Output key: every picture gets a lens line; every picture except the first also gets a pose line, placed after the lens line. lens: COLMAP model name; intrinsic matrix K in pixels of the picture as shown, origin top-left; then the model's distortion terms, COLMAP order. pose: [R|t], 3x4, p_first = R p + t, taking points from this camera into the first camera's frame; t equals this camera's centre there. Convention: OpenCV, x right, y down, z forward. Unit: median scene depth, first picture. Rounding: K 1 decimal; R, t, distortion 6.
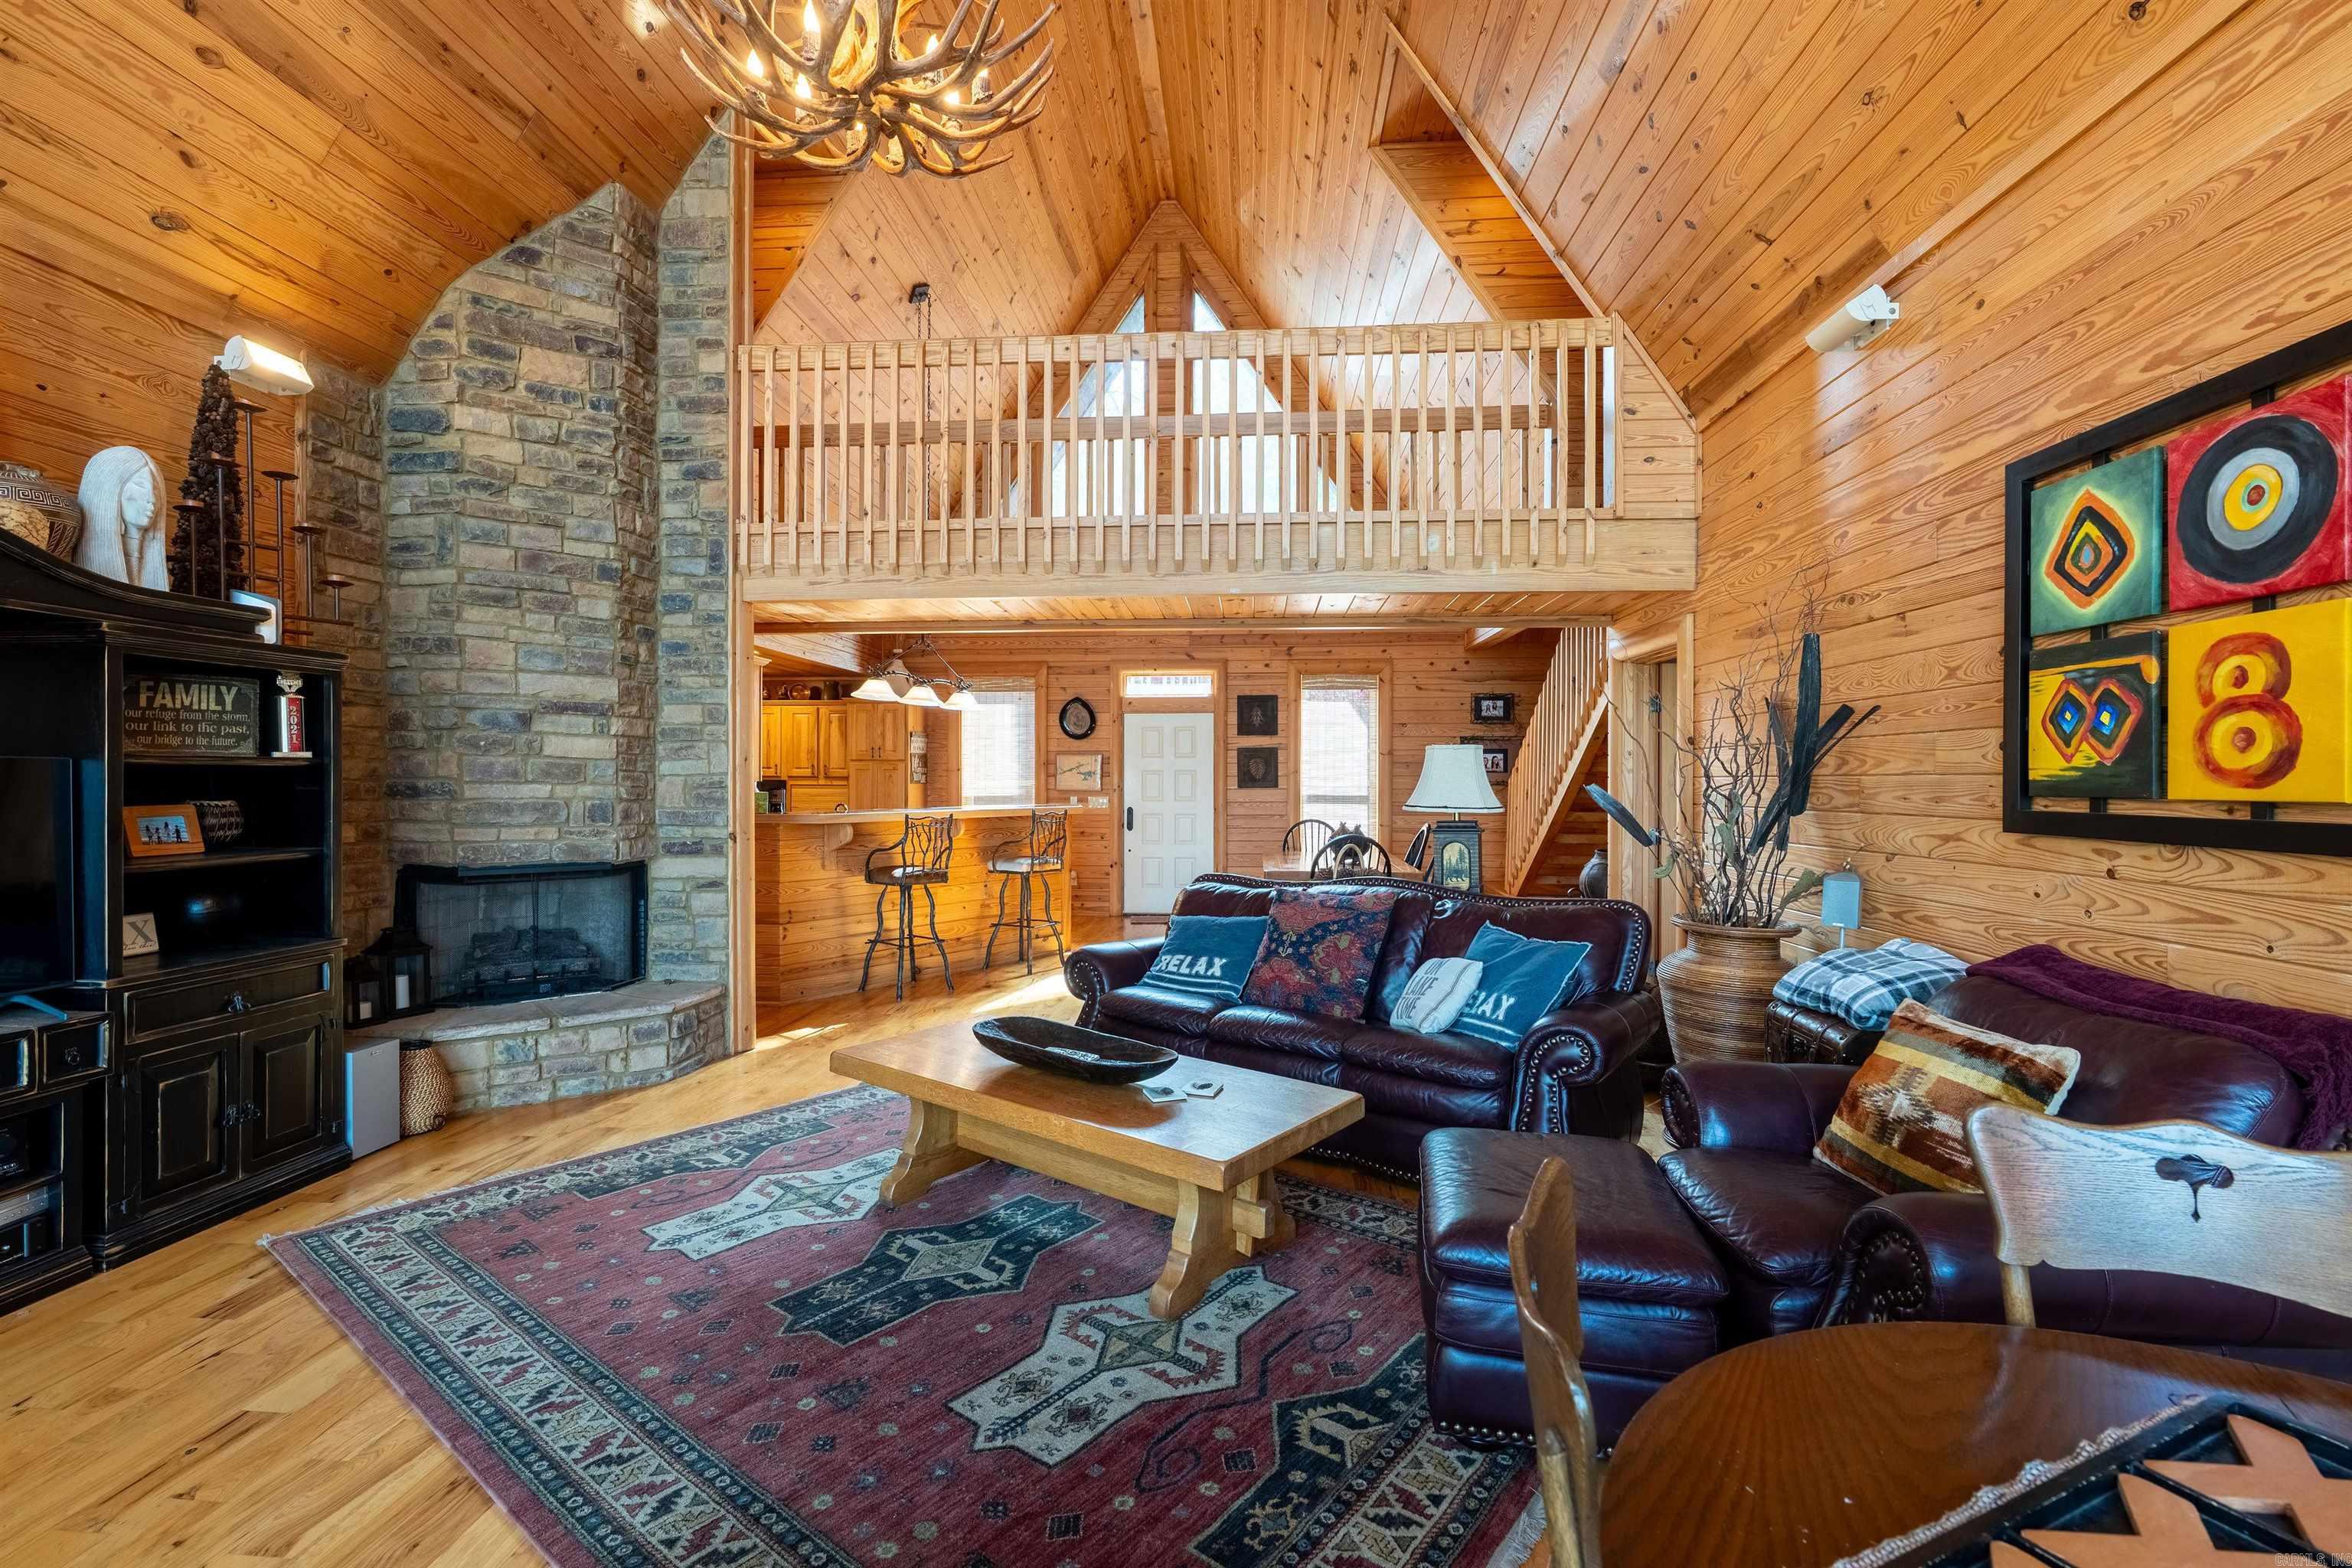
lens RADIAL K [[1055.9, 0, 1171.0], [0, 1055.9, 779.9], [0, 0, 1]] dist [-0.011161, 0.004274]
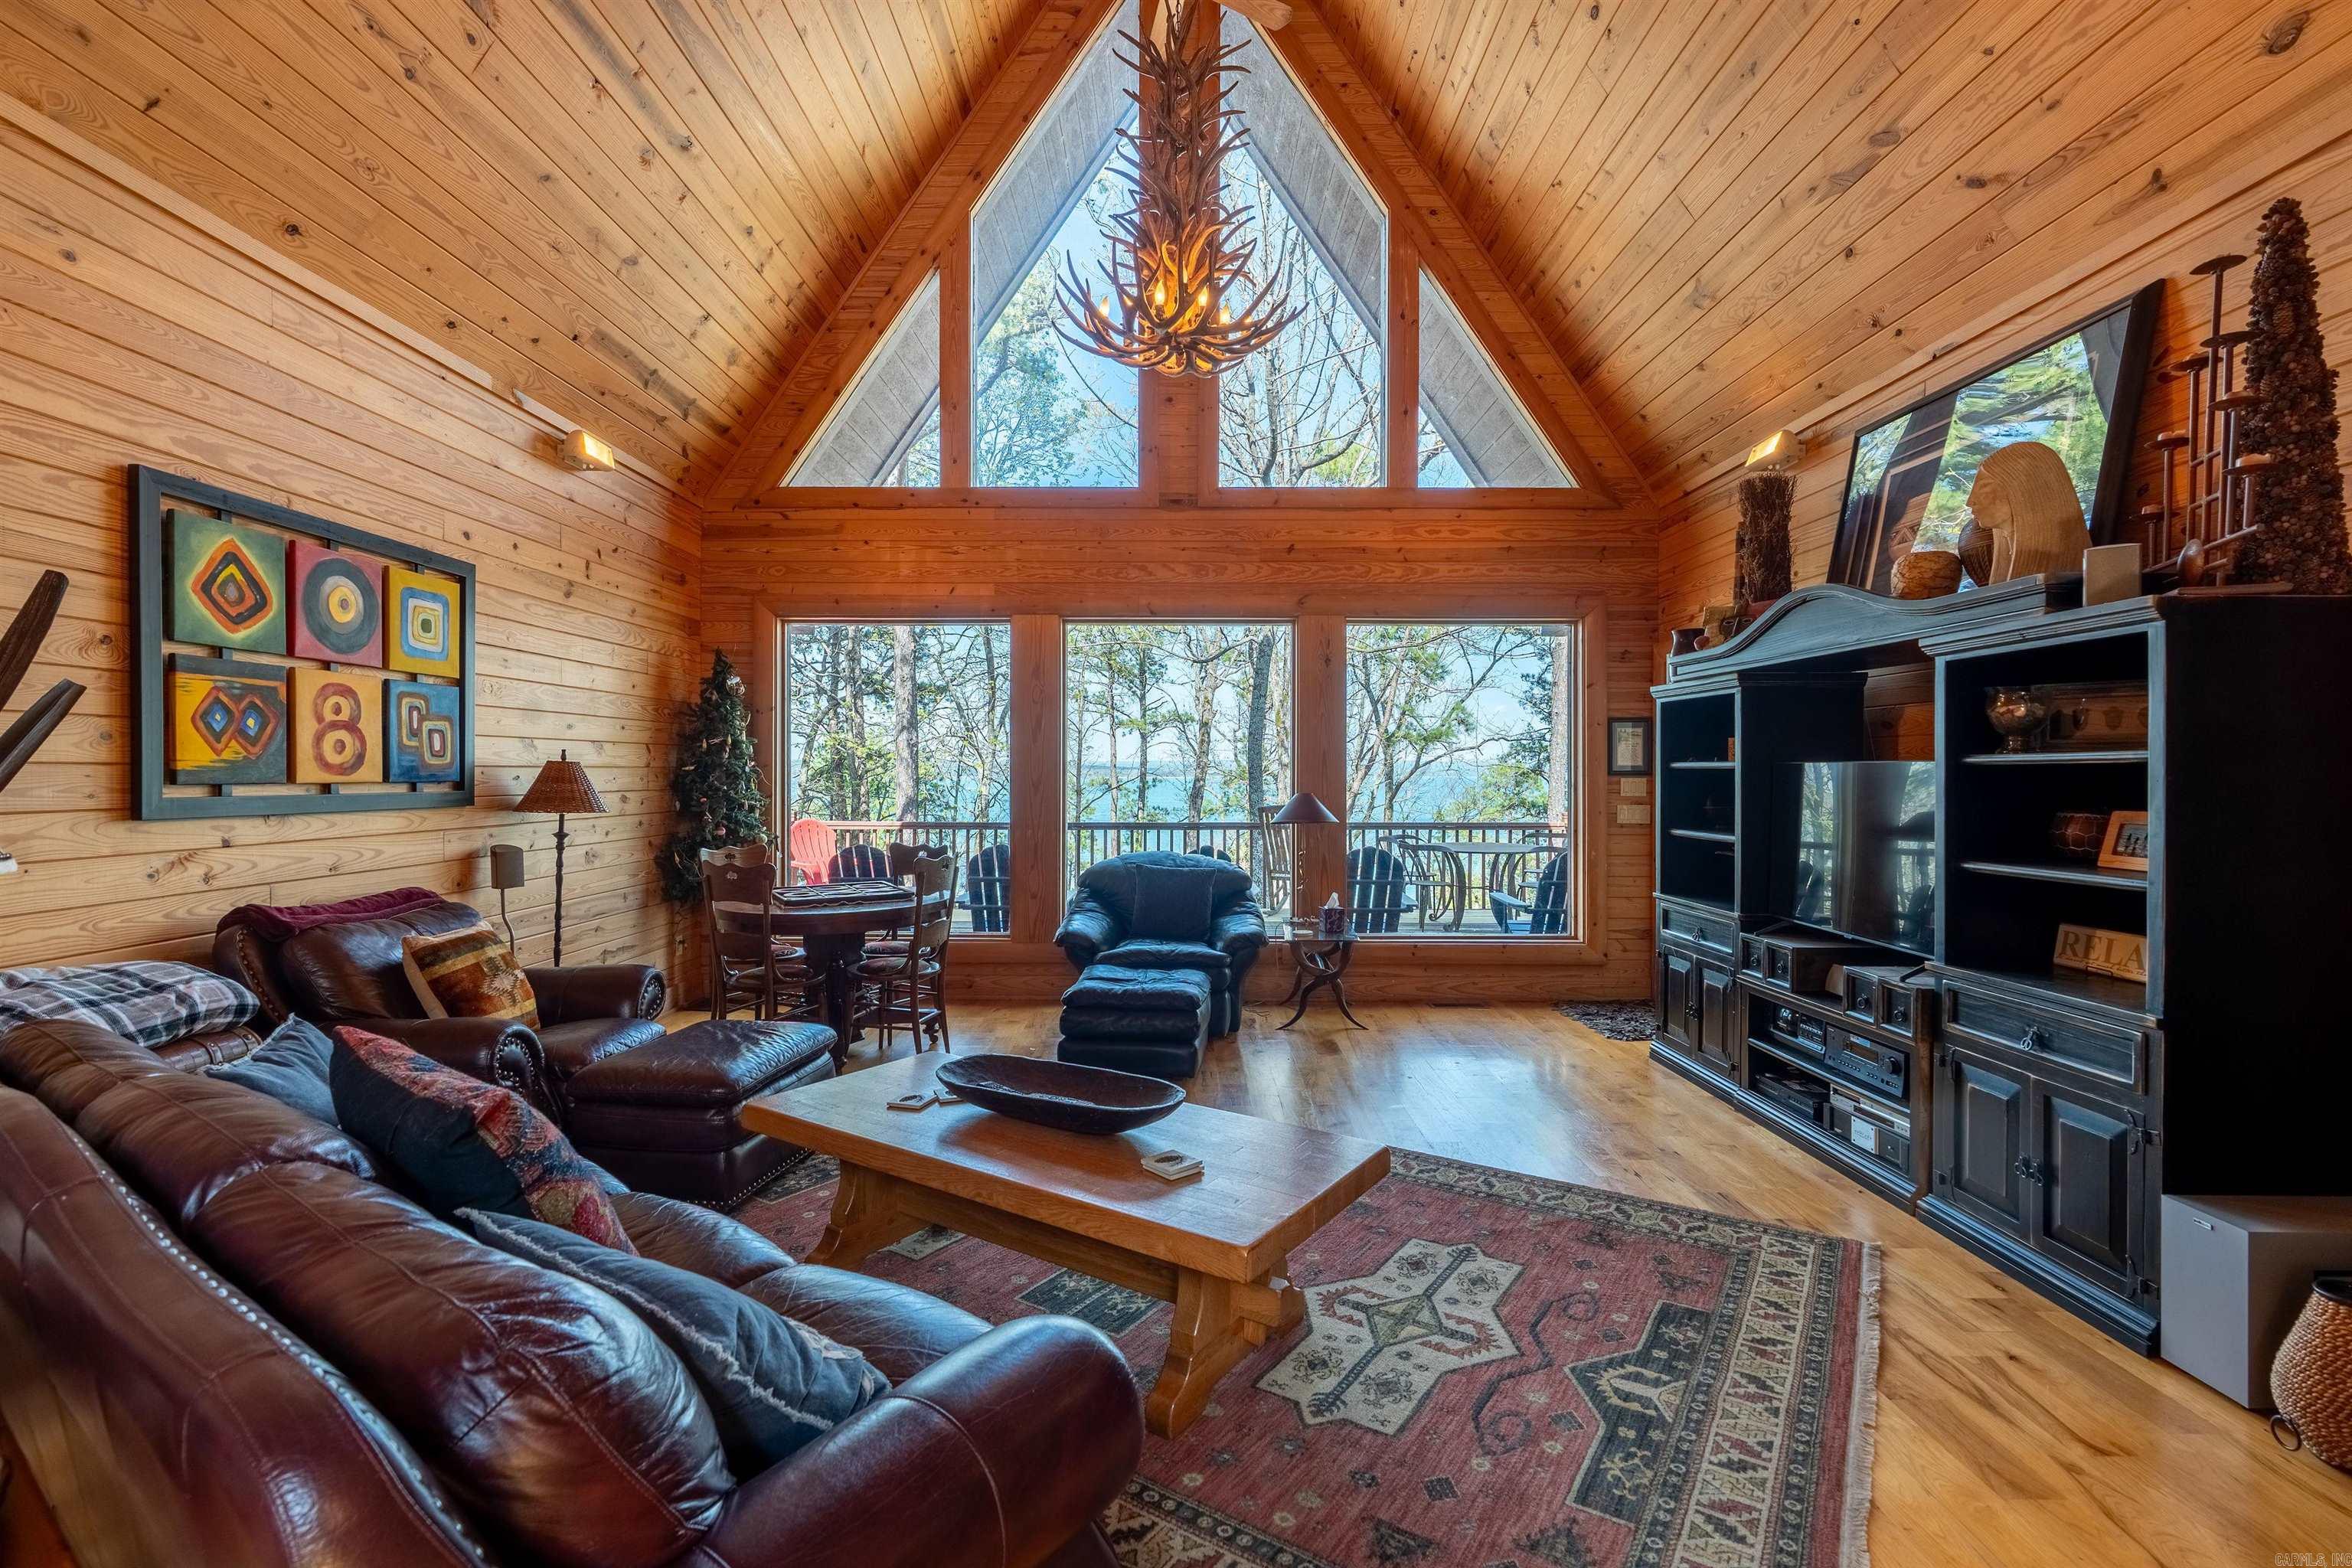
lens RADIAL K [[1055.9, 0, 1171.8], [0, 1055.9, 780.9], [0, 0, 1]] dist [-0.011161, 0.004274]
pose [[-0.997068, -0.005382, -0.076326, -0.083133], [-0.005965, 0.999955, 0.007409, -0.001600], [0.076283, 0.007842, -0.997055, 1.269736]]
